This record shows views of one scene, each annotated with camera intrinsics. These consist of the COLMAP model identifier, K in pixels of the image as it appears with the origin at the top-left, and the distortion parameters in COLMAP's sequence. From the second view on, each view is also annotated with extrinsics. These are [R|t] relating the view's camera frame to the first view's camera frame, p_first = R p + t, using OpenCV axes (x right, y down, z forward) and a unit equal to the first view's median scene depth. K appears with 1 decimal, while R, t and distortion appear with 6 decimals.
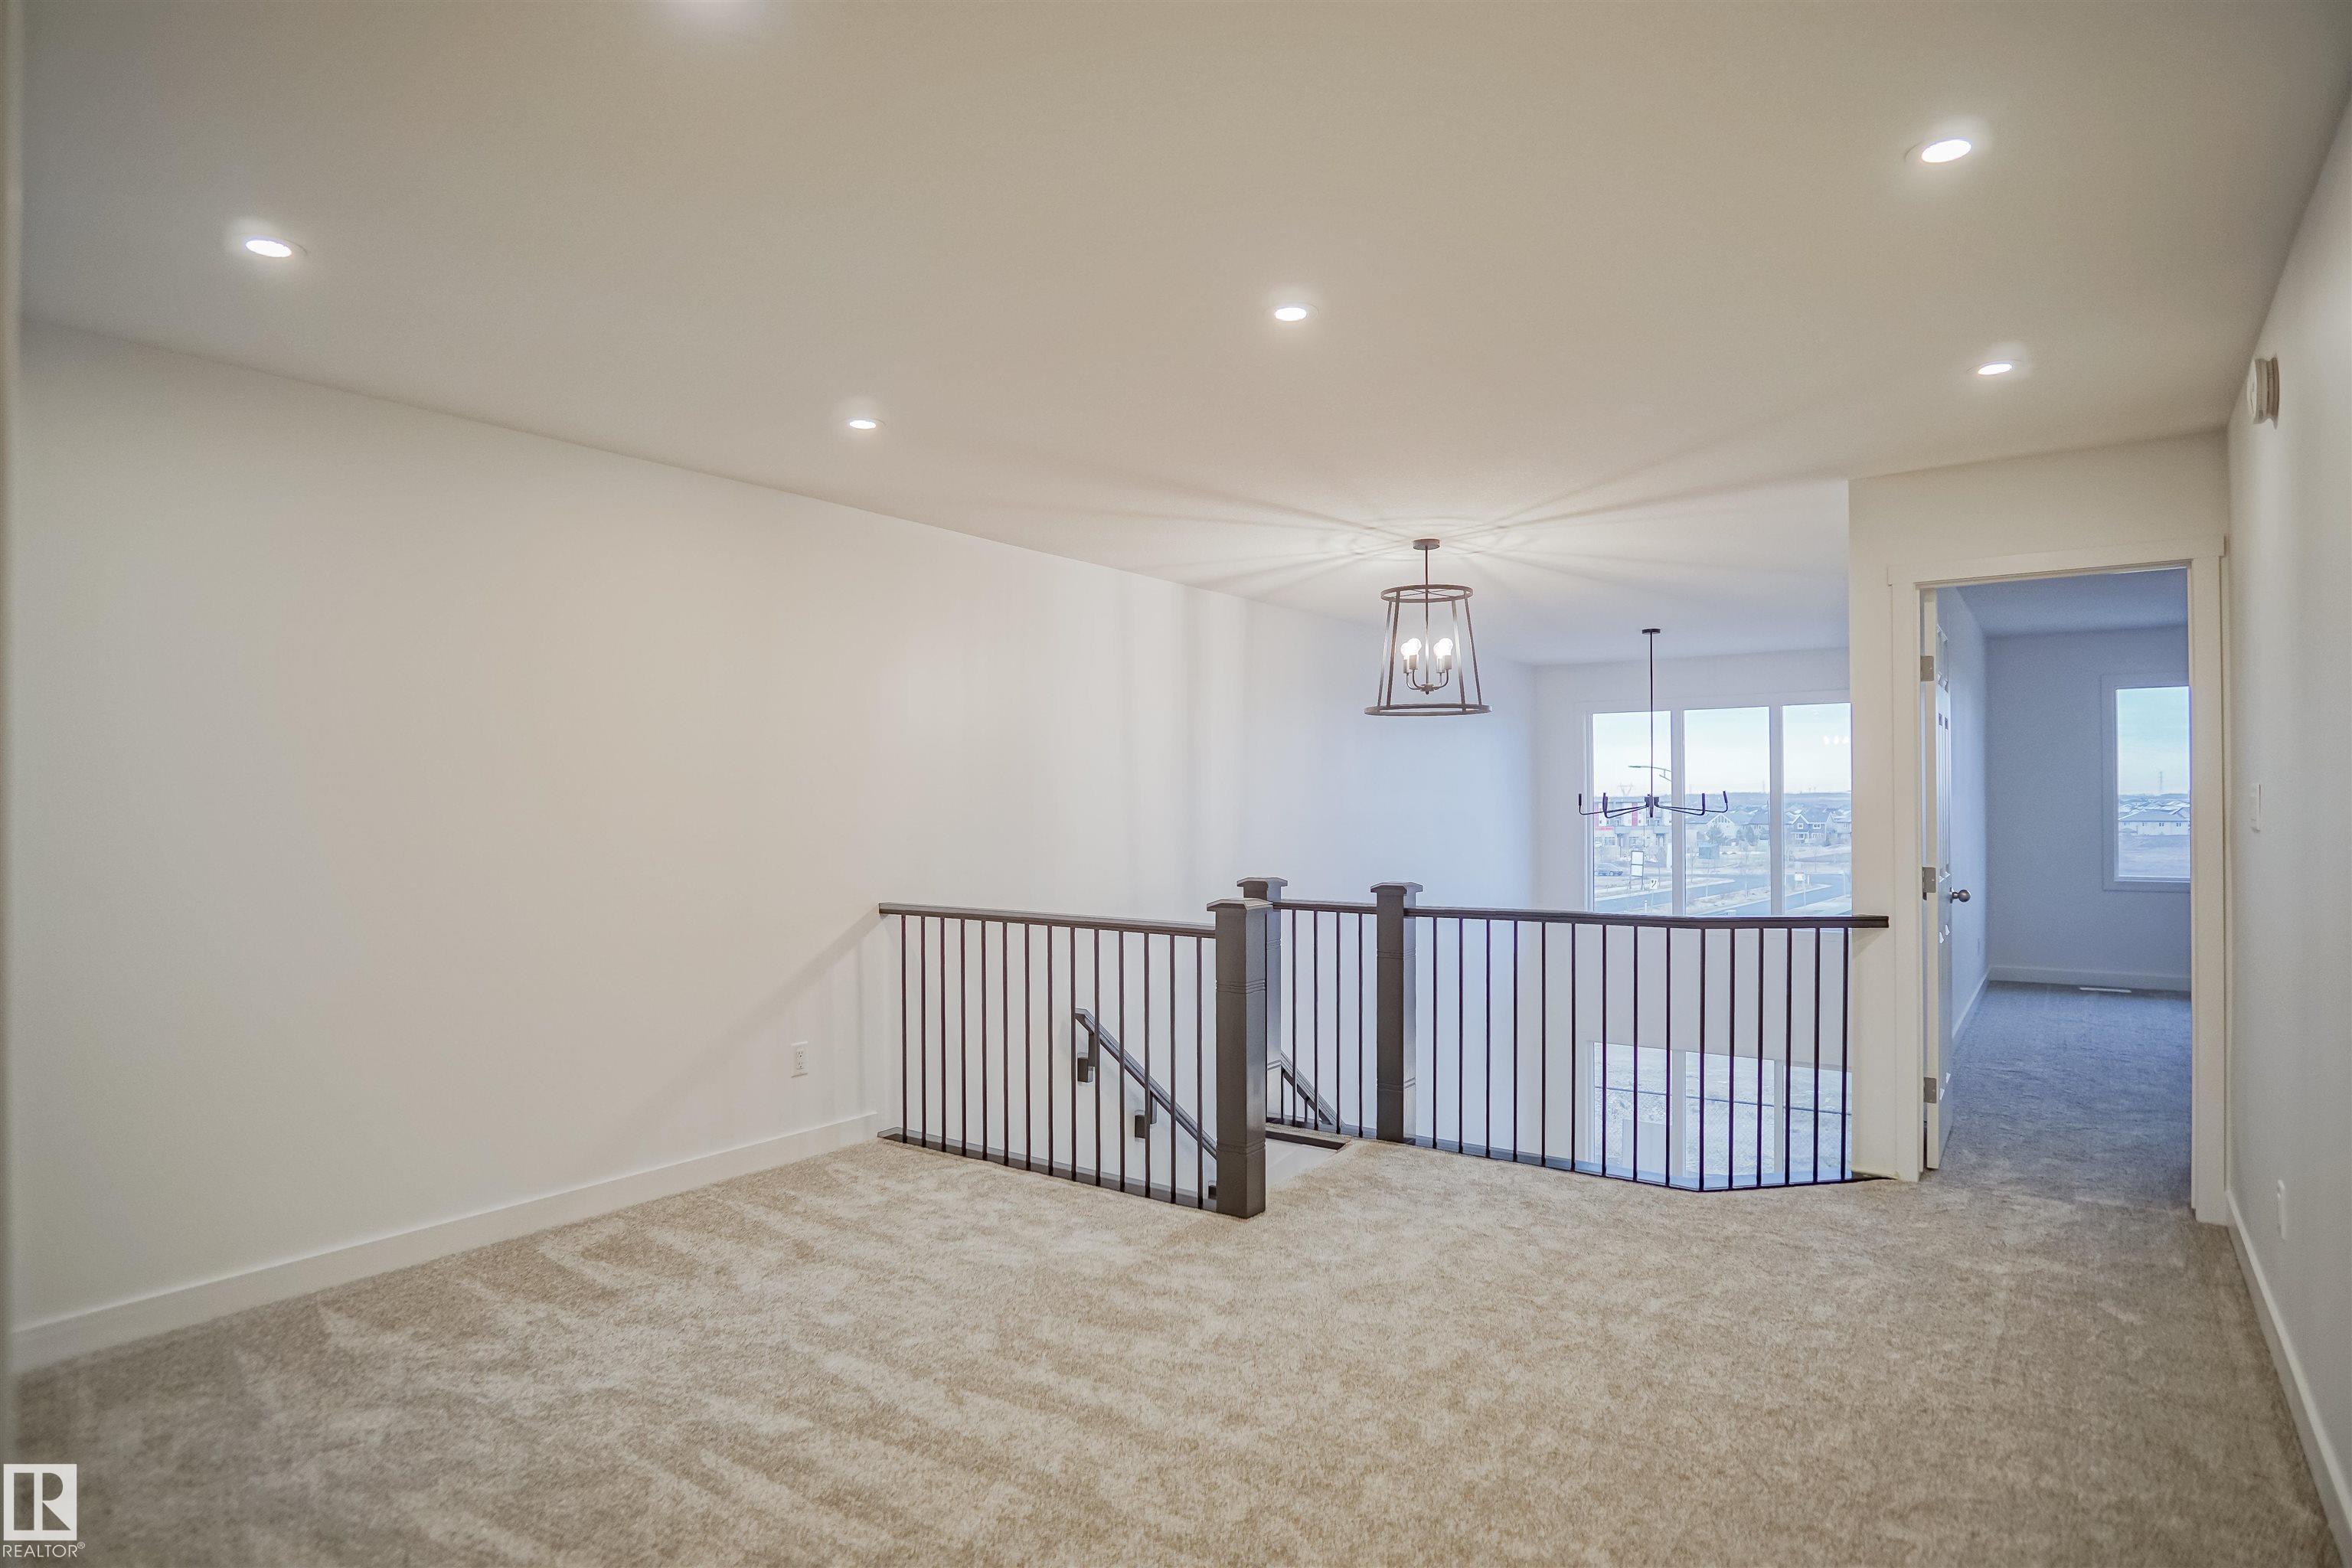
lens RADIAL K [[1292.2, 0, 1181.2], [0, 1292.2, 788.7], [0, 0, 1]] dist [-0.034225, 0.007244]
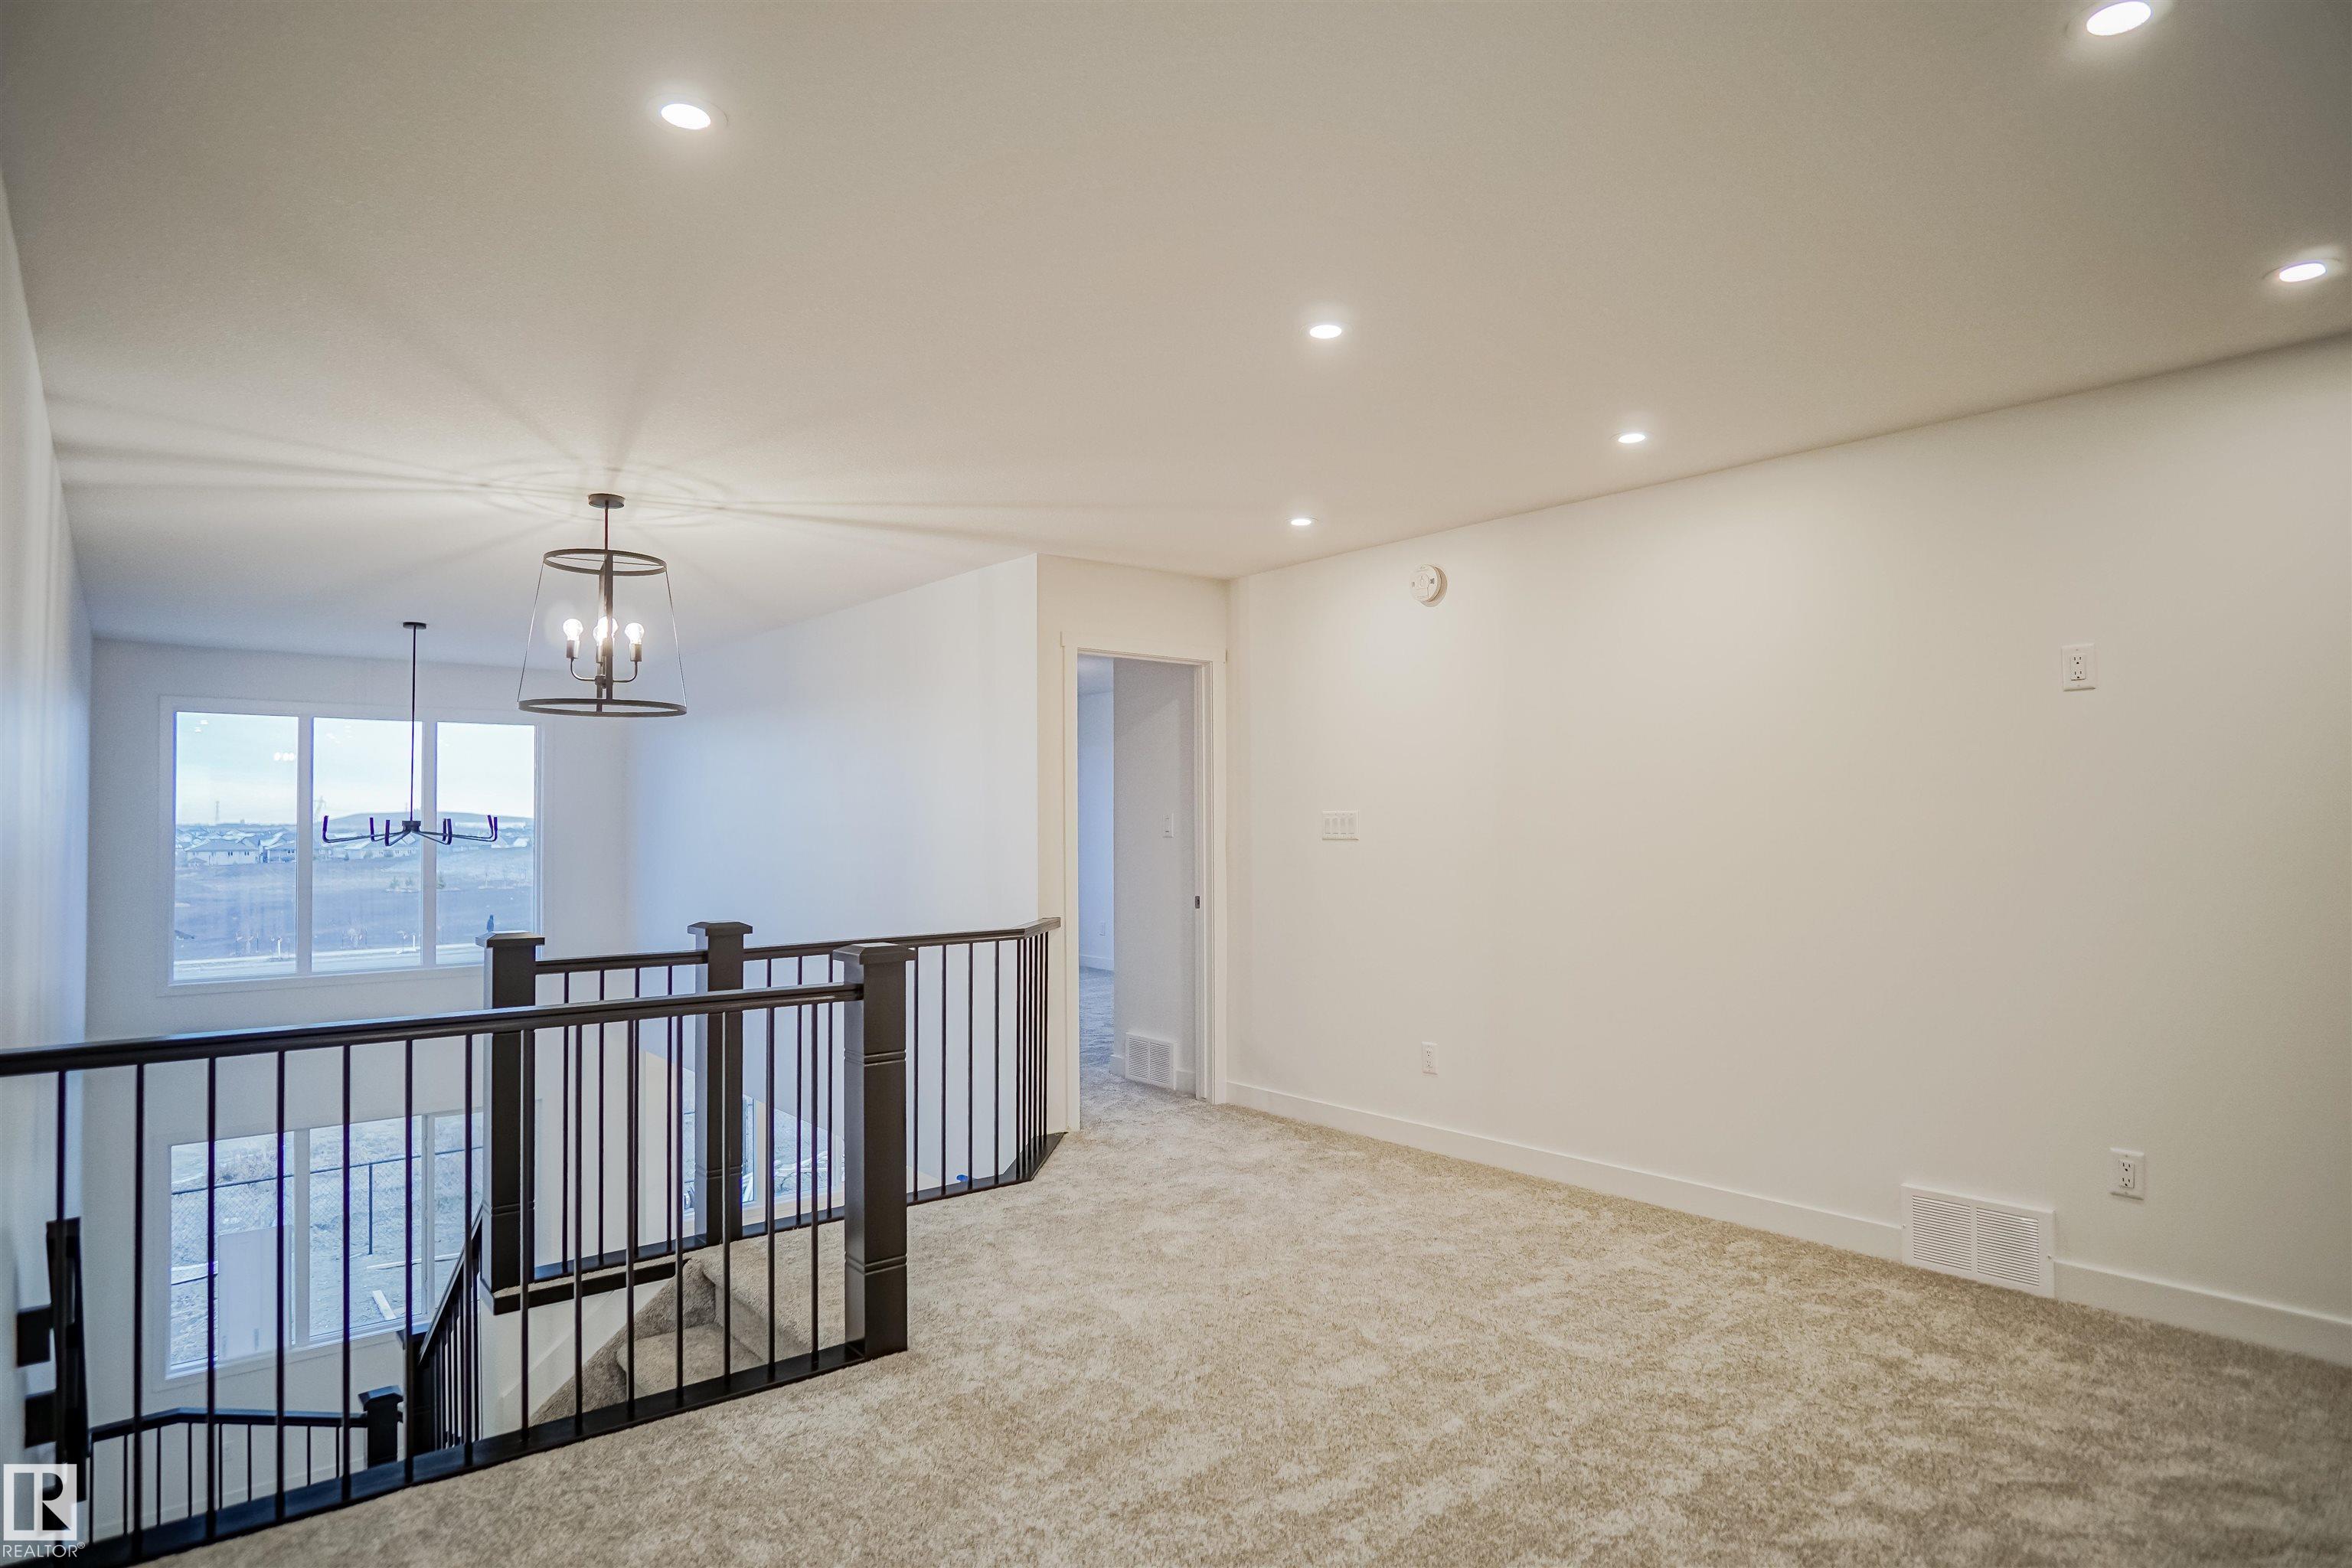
lens RADIAL K [[1276.7, 0, 1174.0], [0, 1276.7, 800.2], [0, 0, 1]] dist [-0.031859, 0.003862]
pose [[0.255935, 0.022413, 0.966434, -0.473828], [-0.008186, 0.999746, -0.021017, 0.009732], [-0.966659, -0.002532, 0.256053, 0.465576]]
